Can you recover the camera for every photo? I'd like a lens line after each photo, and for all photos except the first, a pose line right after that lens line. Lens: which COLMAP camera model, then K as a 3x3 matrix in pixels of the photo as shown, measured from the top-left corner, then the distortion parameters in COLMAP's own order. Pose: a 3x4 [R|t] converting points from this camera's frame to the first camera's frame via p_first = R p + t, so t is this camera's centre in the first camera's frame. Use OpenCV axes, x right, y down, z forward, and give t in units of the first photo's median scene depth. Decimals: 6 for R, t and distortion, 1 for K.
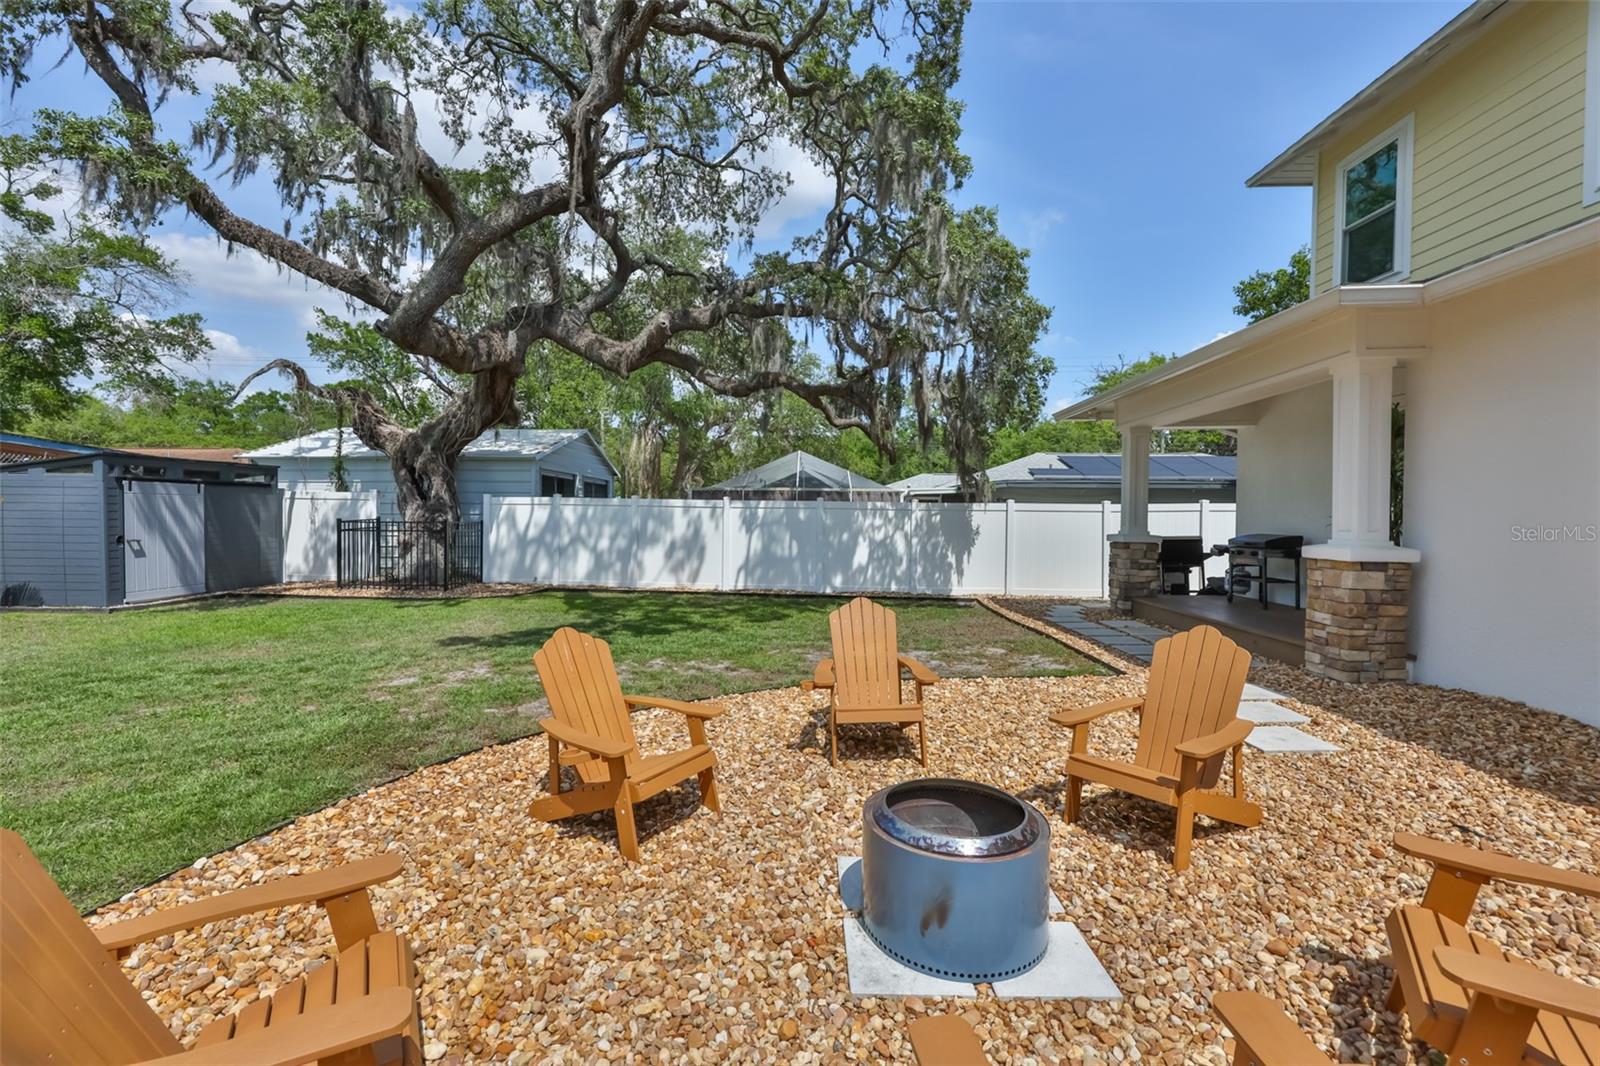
lens RADIAL K [[689.4, 0, 792.9], [0, 689.4, 550.1], [0, 0, 1]] dist [0.002970, -0.000554]
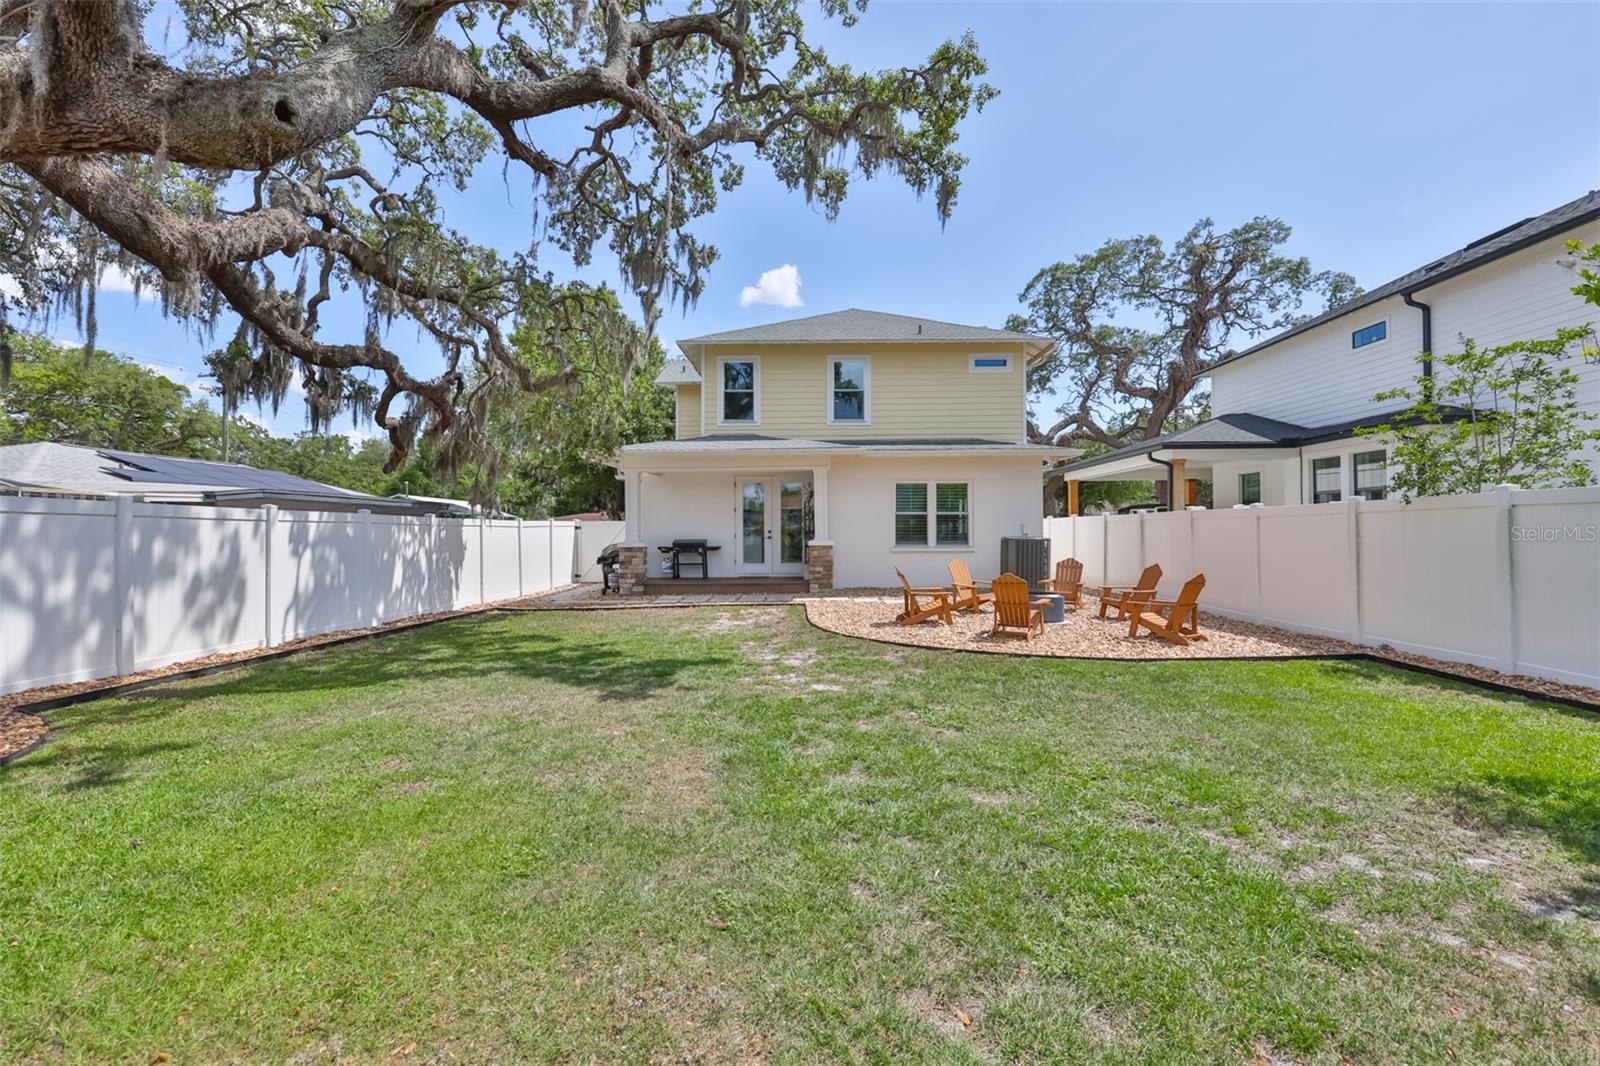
lens RADIAL K [[689.4, 0, 818.4], [0, 689.4, 519.7], [0, 0, 1]] dist [0.002970, -0.000554]
pose [[-0.042874, 0.008119, 0.999047, -0.791002], [0.054979, 0.998471, -0.005755, -0.030228], [-0.997567, 0.054680, -0.043255, 0.507109]]
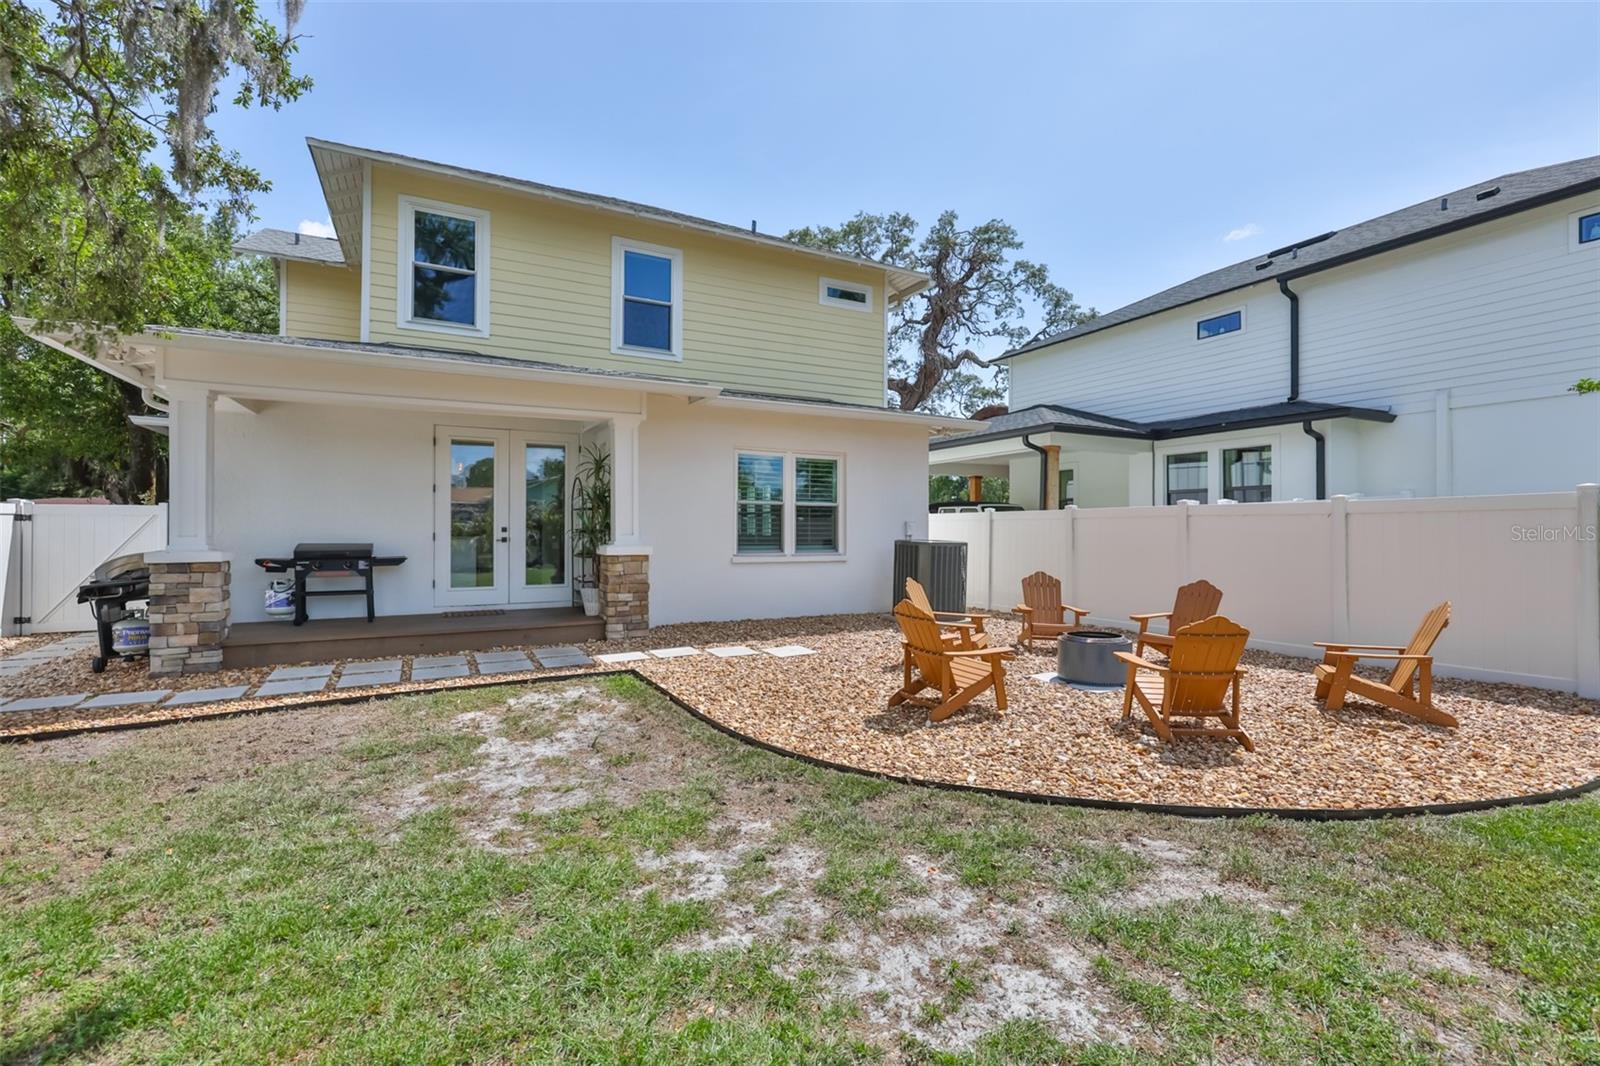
lens RADIAL K [[689.4, 0, 801.6], [0, 689.4, 526.2], [0, 0, 1]] dist [0.002970, -0.000554]
pose [[-0.508068, -0.002239, 0.861314, -0.279564], [0.036830, 0.999026, 0.024322, -0.029746], [-0.860529, 0.044079, -0.507491, 0.641967]]
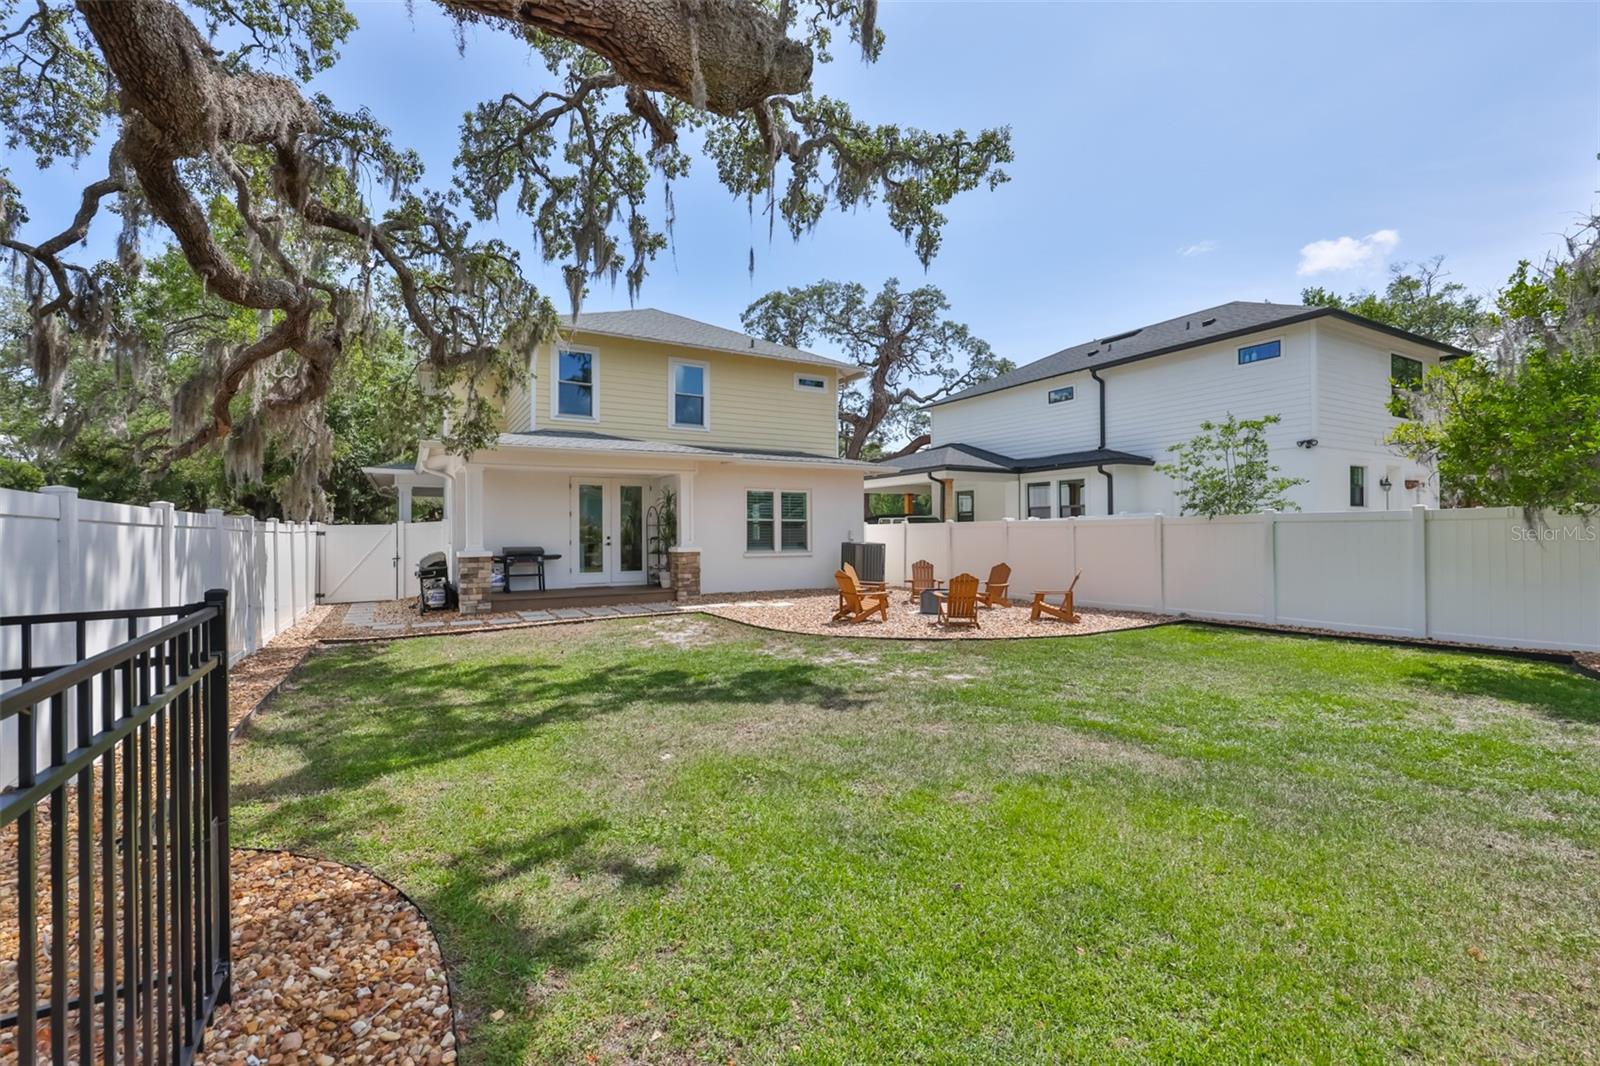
lens RADIAL K [[689.4, 0, 800.1], [0, 689.4, 530.5], [0, 0, 1]] dist [0.002970, -0.000554]
pose [[-0.547391, -0.002589, 0.836873, -0.691453], [0.043339, 0.998566, 0.031437, -0.056558], [-0.835754, 0.053478, -0.546494, 0.920098]]
